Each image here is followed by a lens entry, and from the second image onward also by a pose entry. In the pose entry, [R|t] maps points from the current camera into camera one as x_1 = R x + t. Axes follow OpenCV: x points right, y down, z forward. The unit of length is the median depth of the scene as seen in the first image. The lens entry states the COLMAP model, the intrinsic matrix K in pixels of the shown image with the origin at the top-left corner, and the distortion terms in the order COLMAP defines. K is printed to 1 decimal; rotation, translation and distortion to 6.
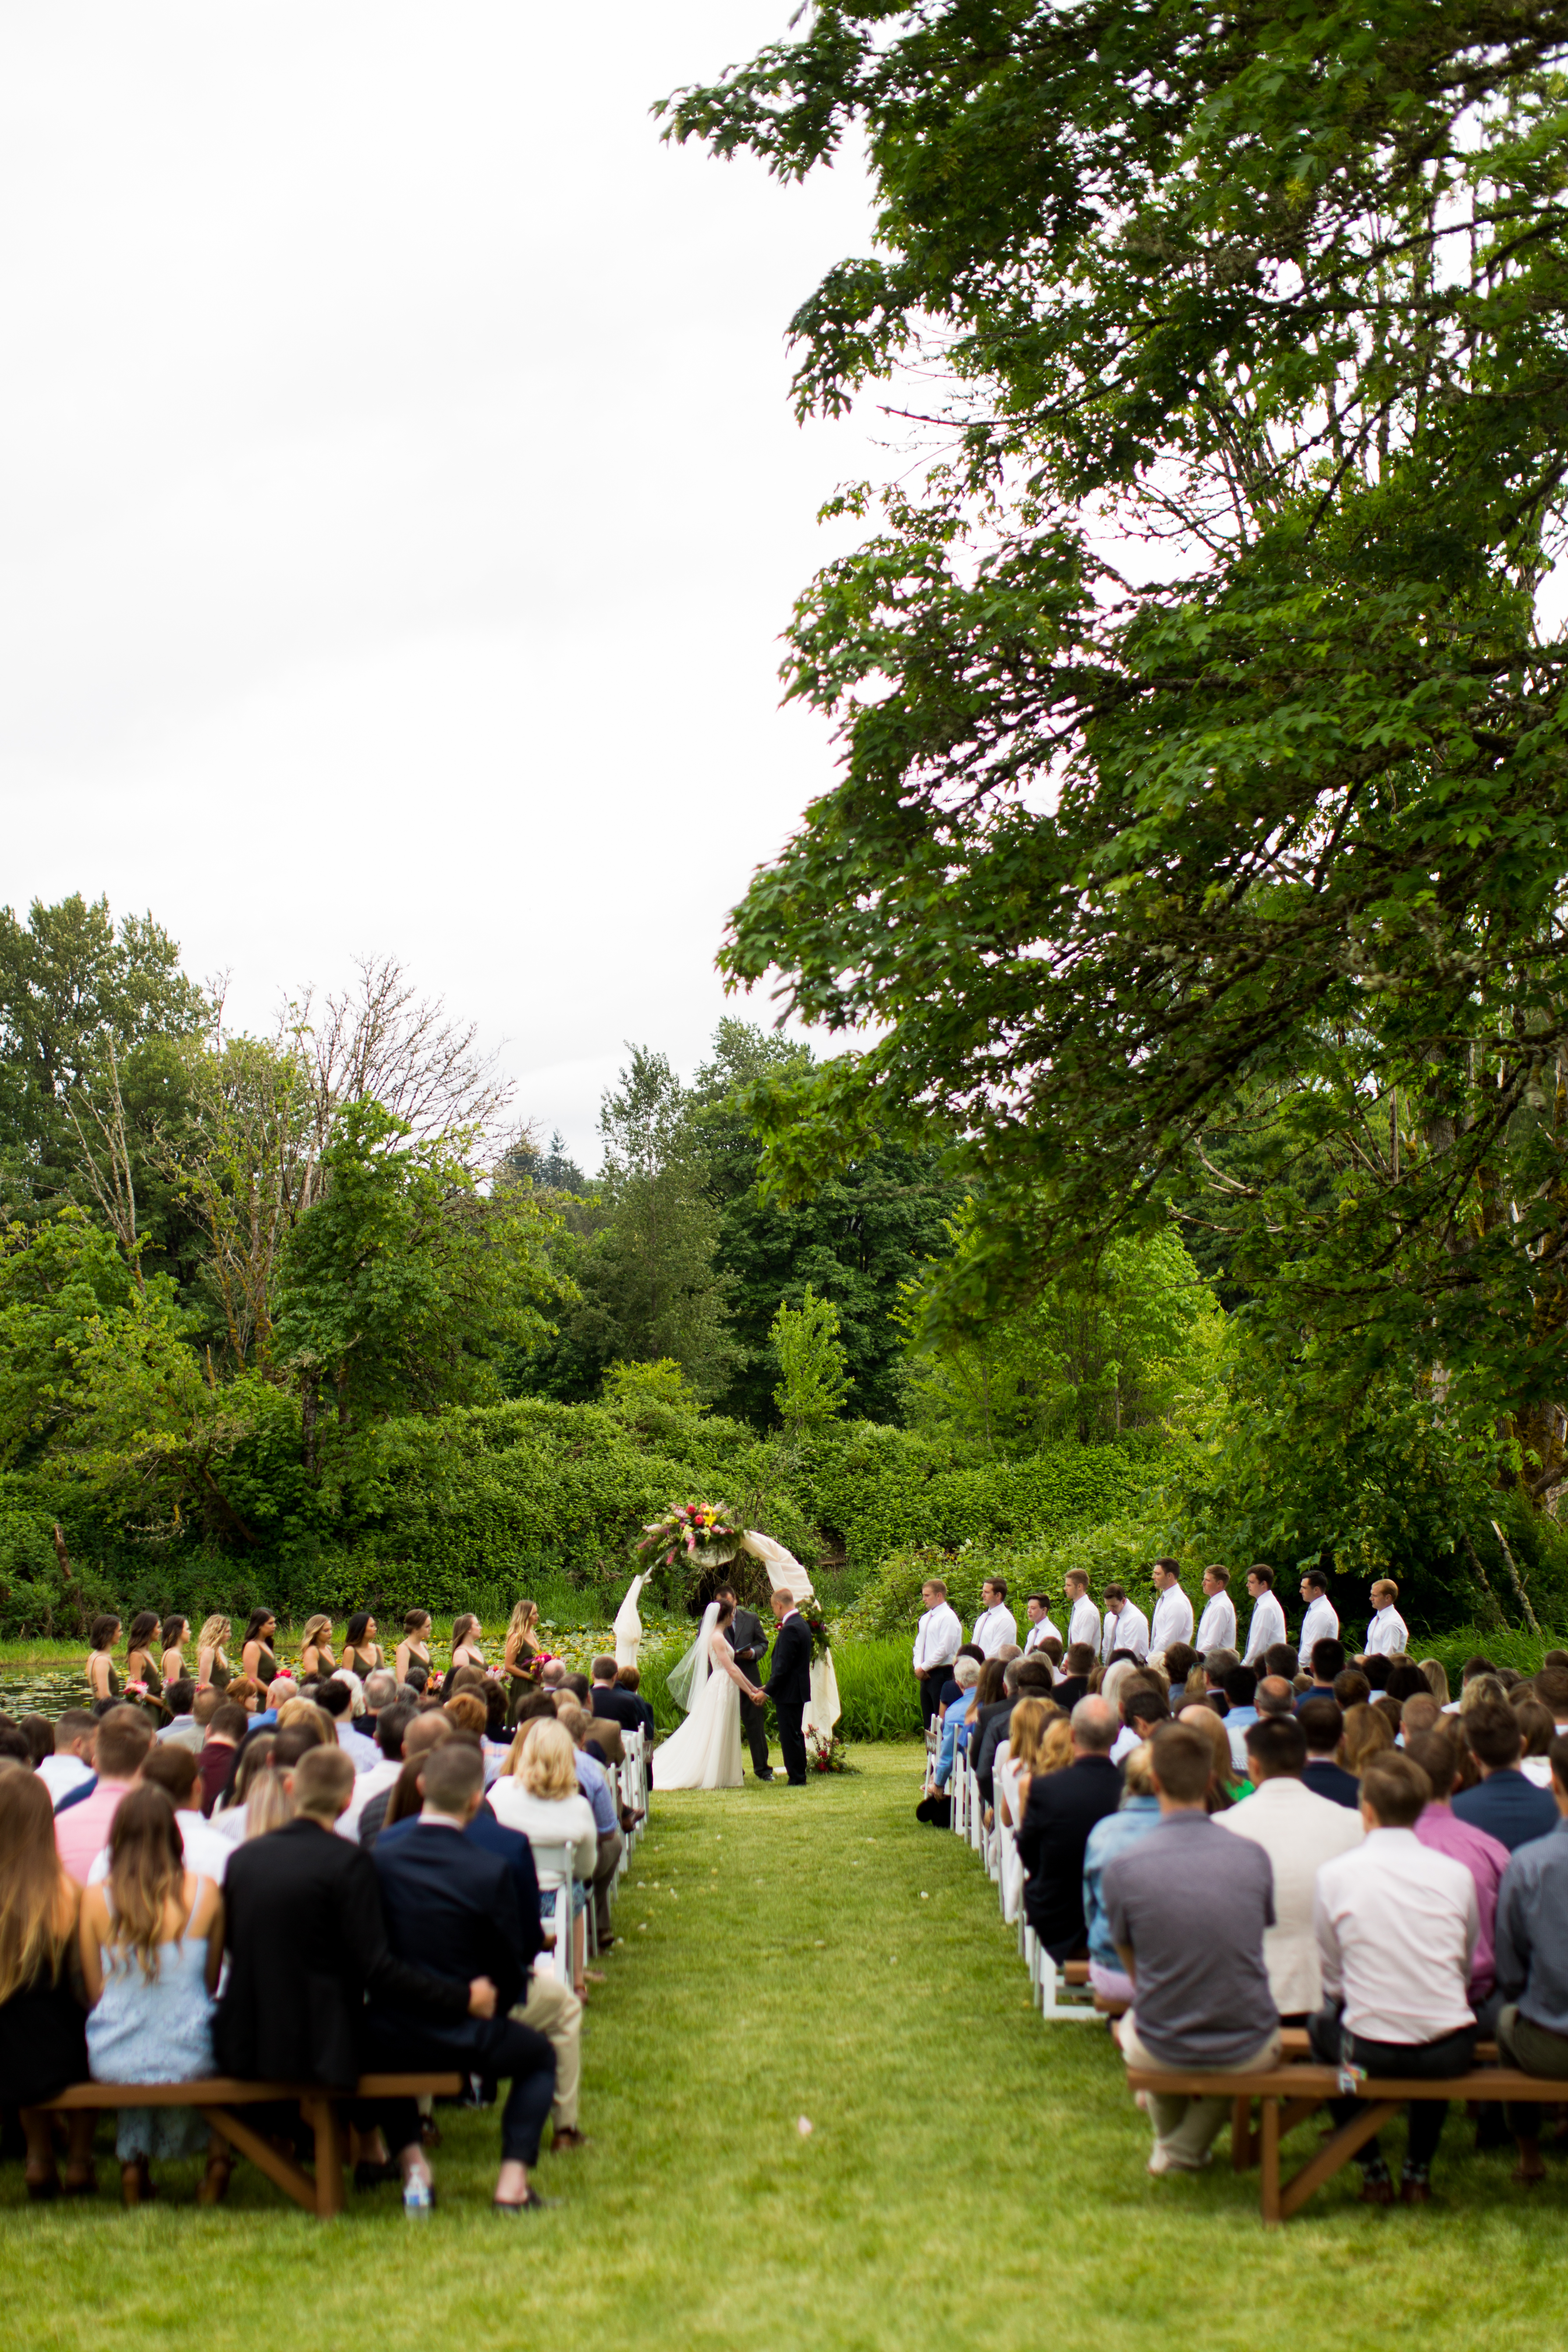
lens RADIAL K [[3572.3, 0, 778.6], [0, 3572.3, 1250.4], [0, 0, 1]] dist [-0.010338, 0.880566]
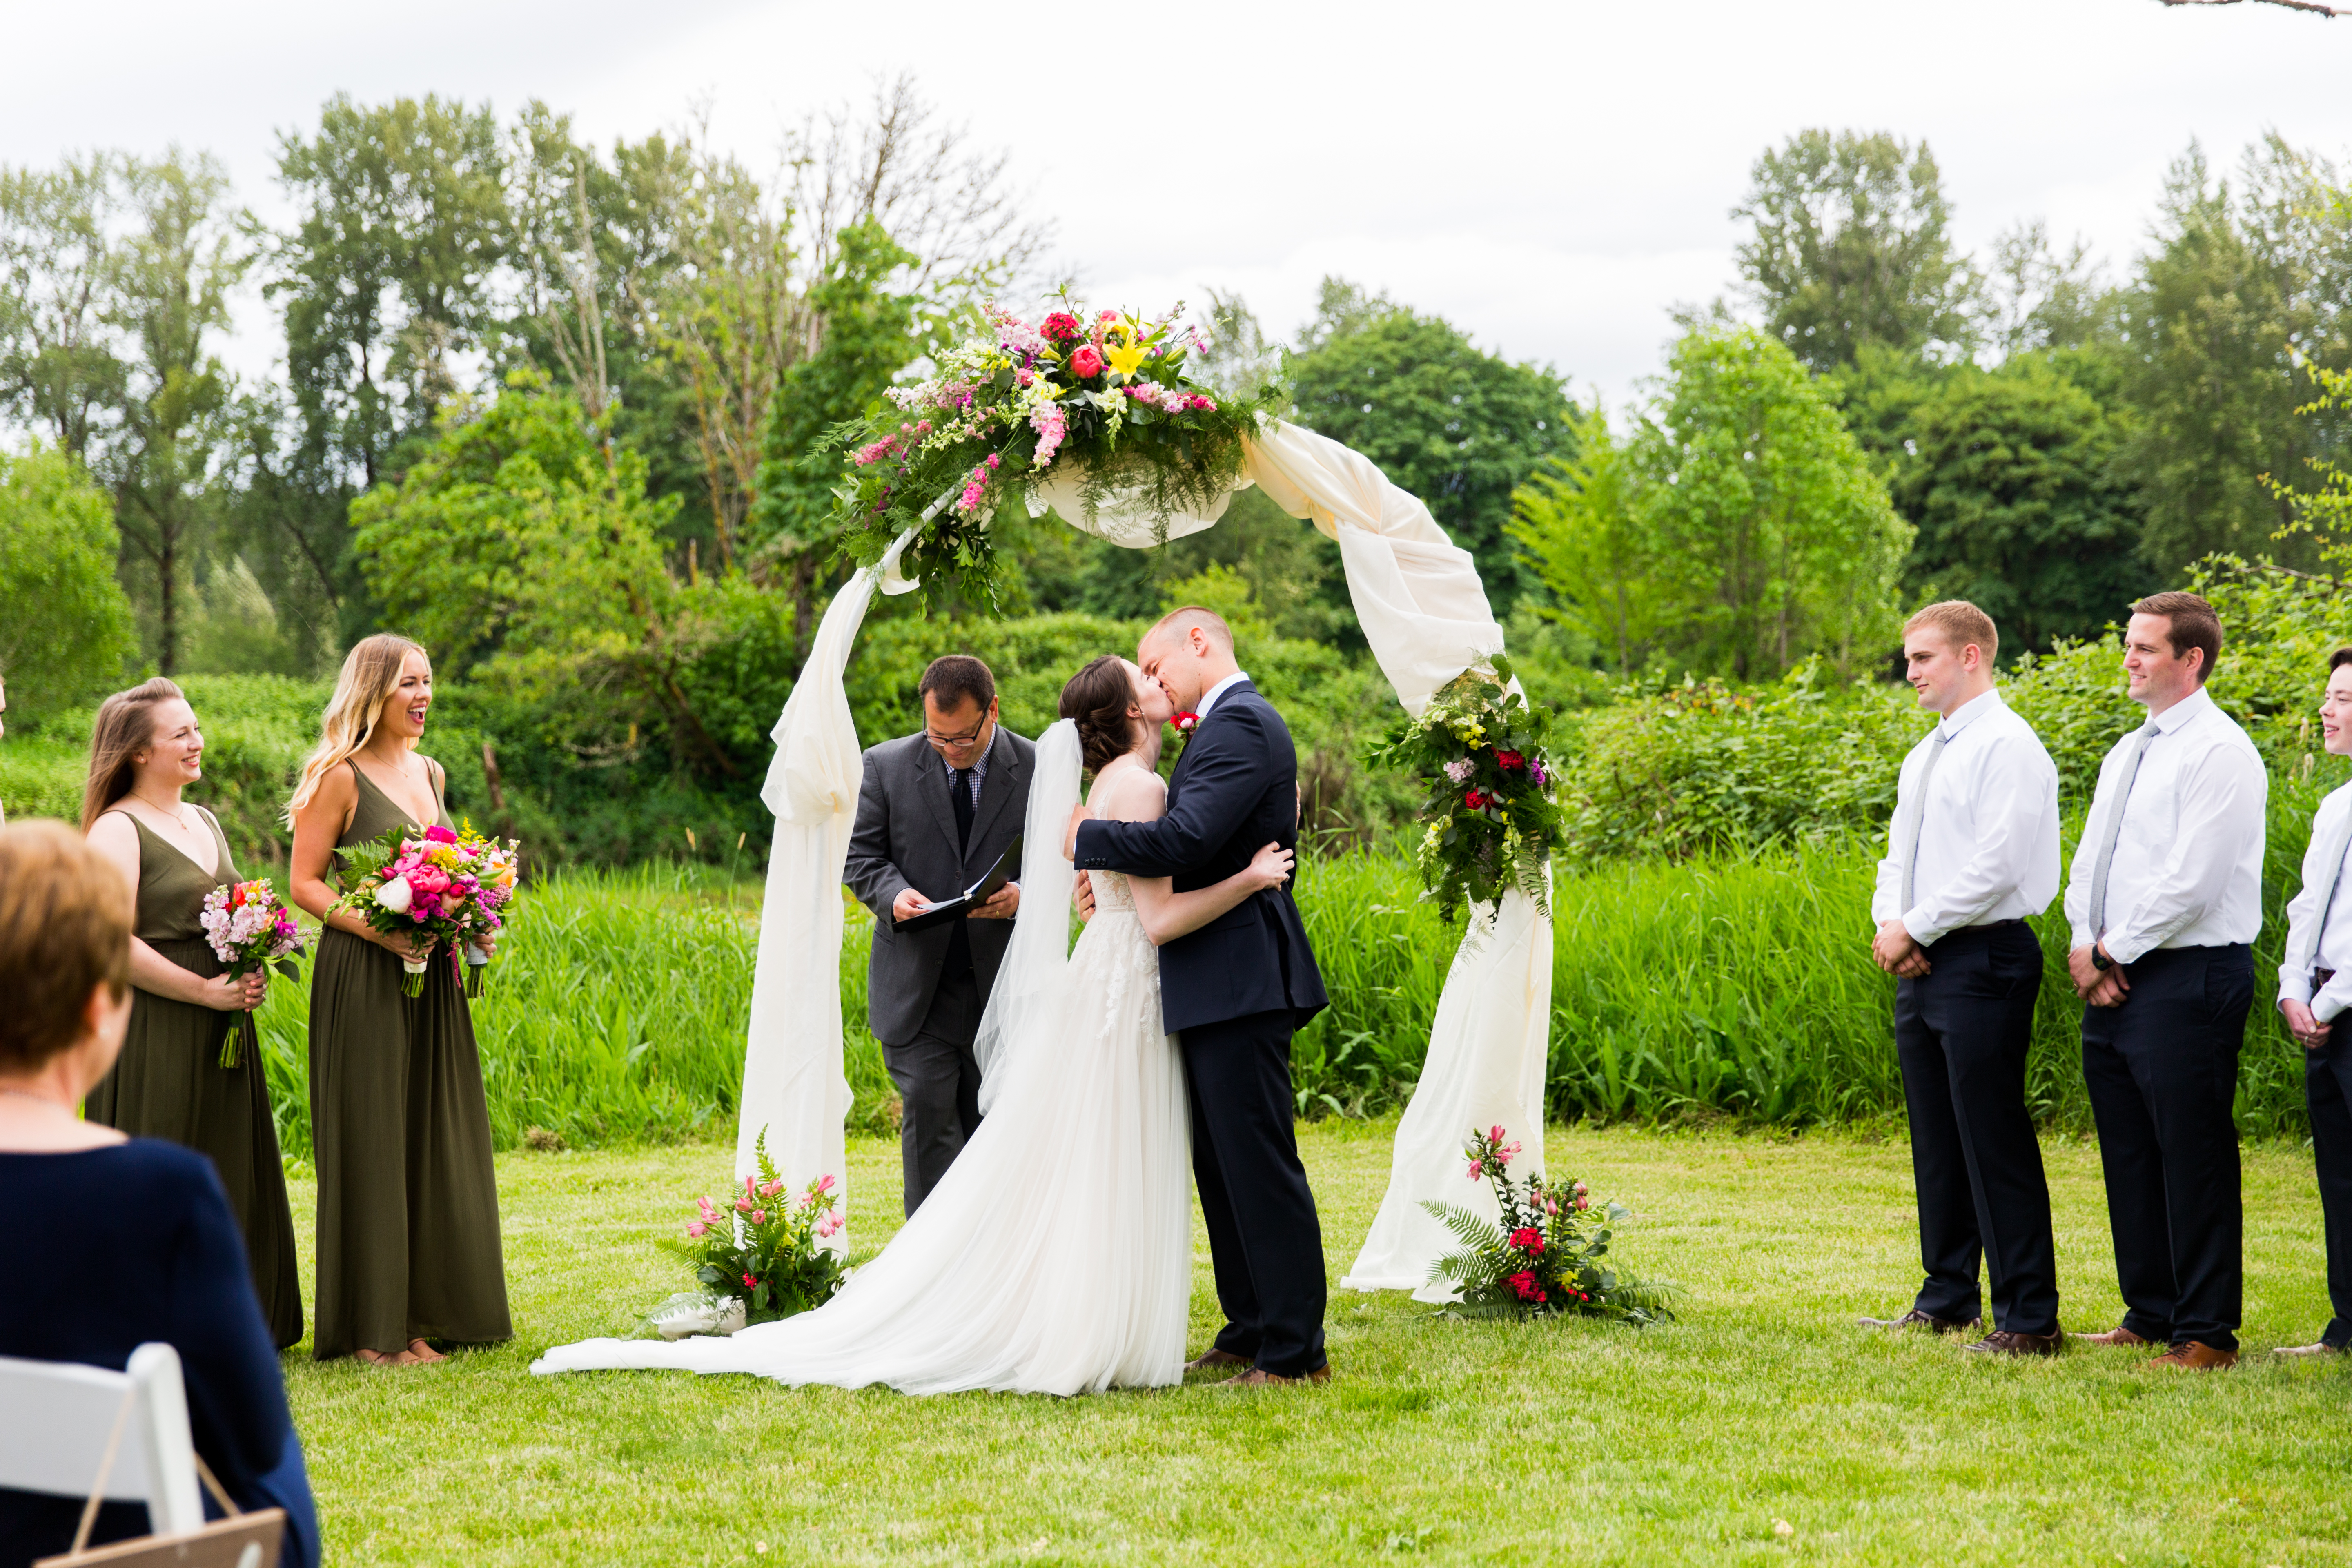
lens RADIAL K [[3572.3, 0, 1176.0], [0, 3572.3, 784.0], [0, 0, 1]] dist [-0.010338, 0.880566]
pose [[0.998277, 0.022943, -0.054004, -0.000153], [-0.018985, 0.997173, 0.072706, 0.022462], [0.055519, -0.071556, 0.995890, 0.188526]]
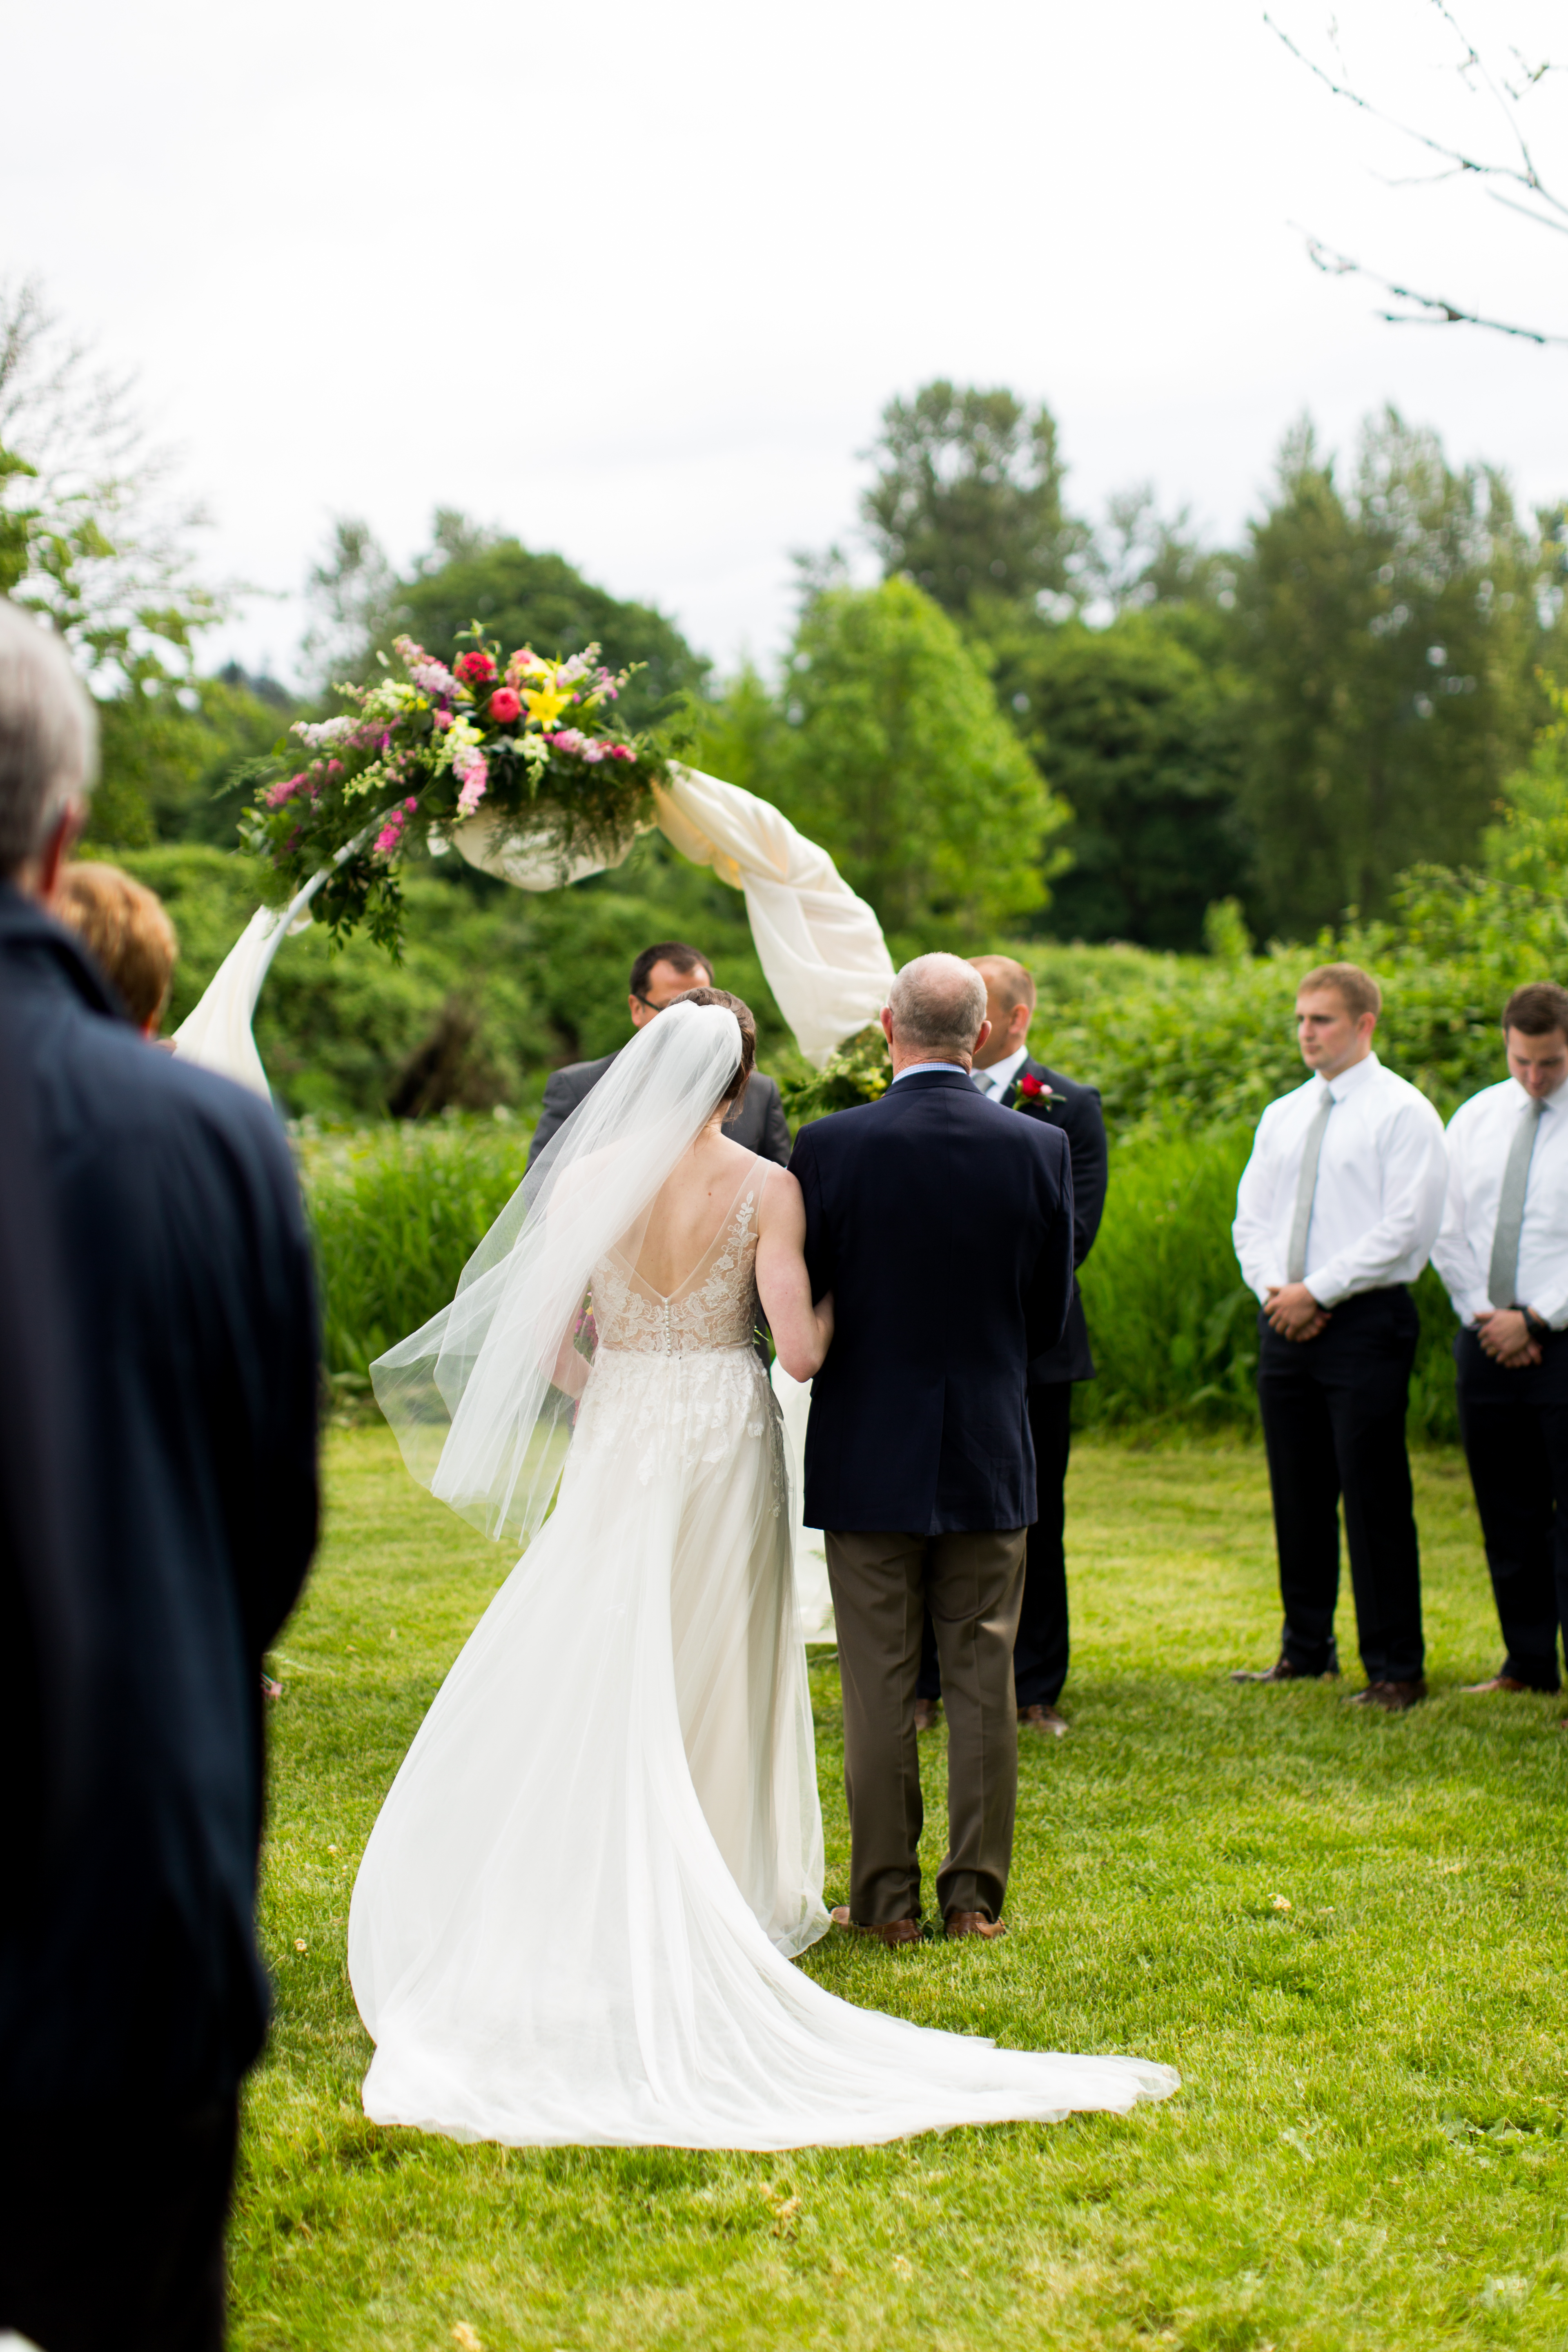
lens RADIAL K [[3572.3, 0, 778.6], [0, 3572.3, 1250.4], [0, 0, 1]] dist [-0.010338, 0.880566]
pose [[0.995396, 0.039359, 0.087392, -0.006089], [-0.050716, 0.989979, 0.131791, 0.020424], [-0.081329, -0.135616, 0.987418, 0.188349]]
